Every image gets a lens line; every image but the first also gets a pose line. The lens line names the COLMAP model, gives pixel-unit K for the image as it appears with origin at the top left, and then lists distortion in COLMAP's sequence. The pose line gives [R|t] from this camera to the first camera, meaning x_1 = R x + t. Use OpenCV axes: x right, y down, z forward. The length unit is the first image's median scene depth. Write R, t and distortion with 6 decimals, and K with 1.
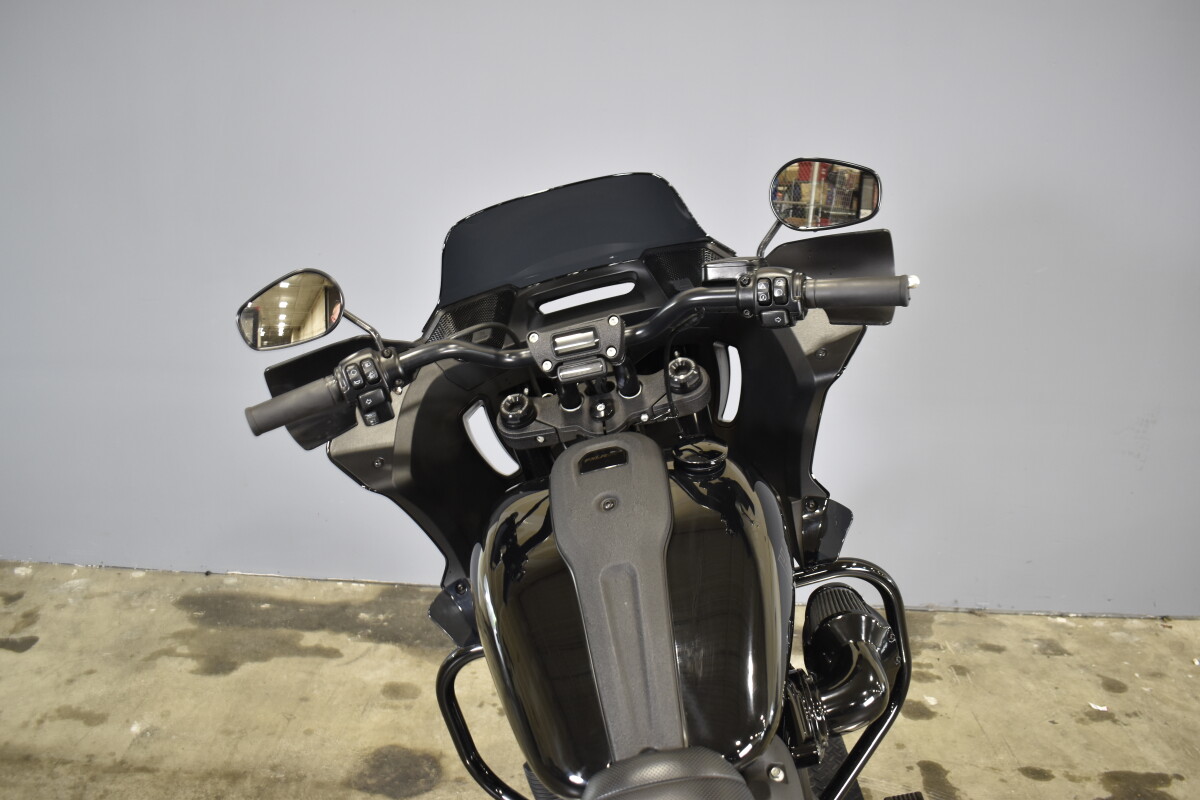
lens RADIAL K [[1093.2, 0, 600.0], [0, 1093.2, 400.0], [0, 0, 1]] dist [-0.002035, -0.214920]
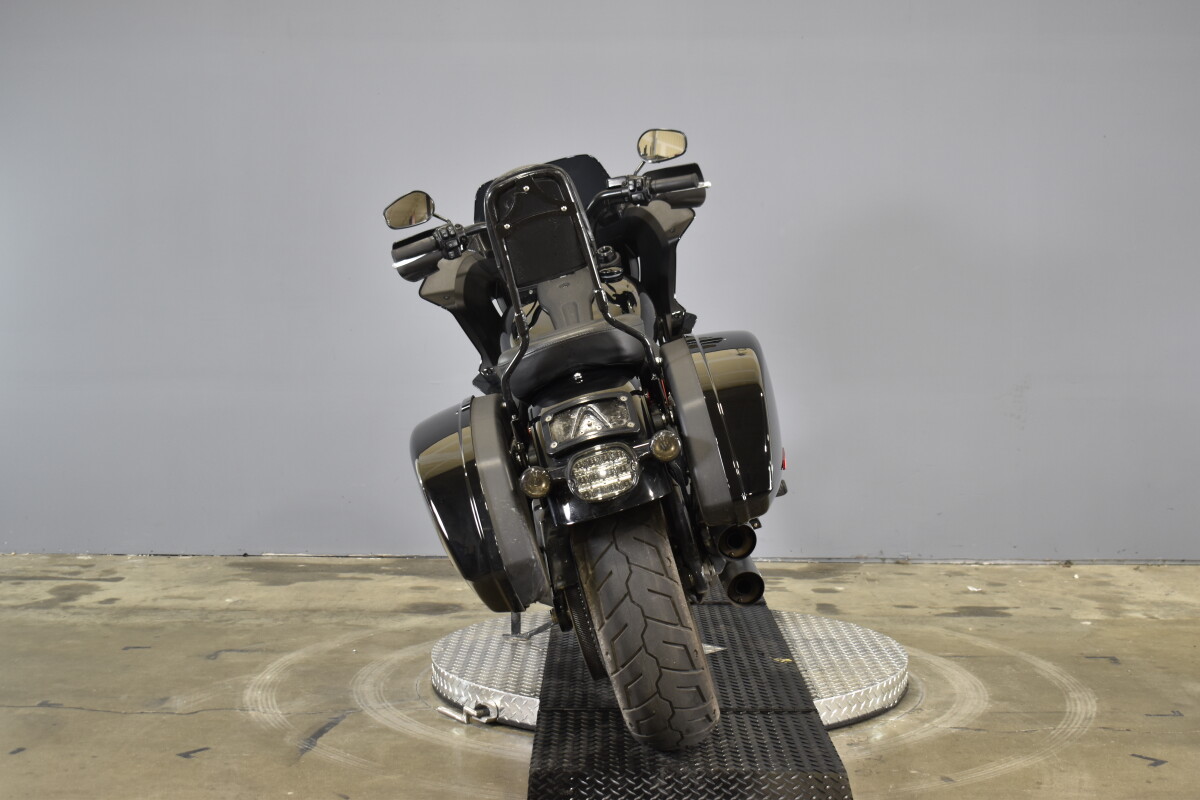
lens RADIAL K [[1815.8, 0, 600.0], [0, 1815.8, 400.0], [0, 0, 1]] dist [-0.012317, -0.024239]
pose [[0.999496, -0.031691, -0.002074, 0.066782], [0.030639, 0.979386, -0.199659, 0.883683], [0.008358, 0.199494, 0.979863, -2.096836]]
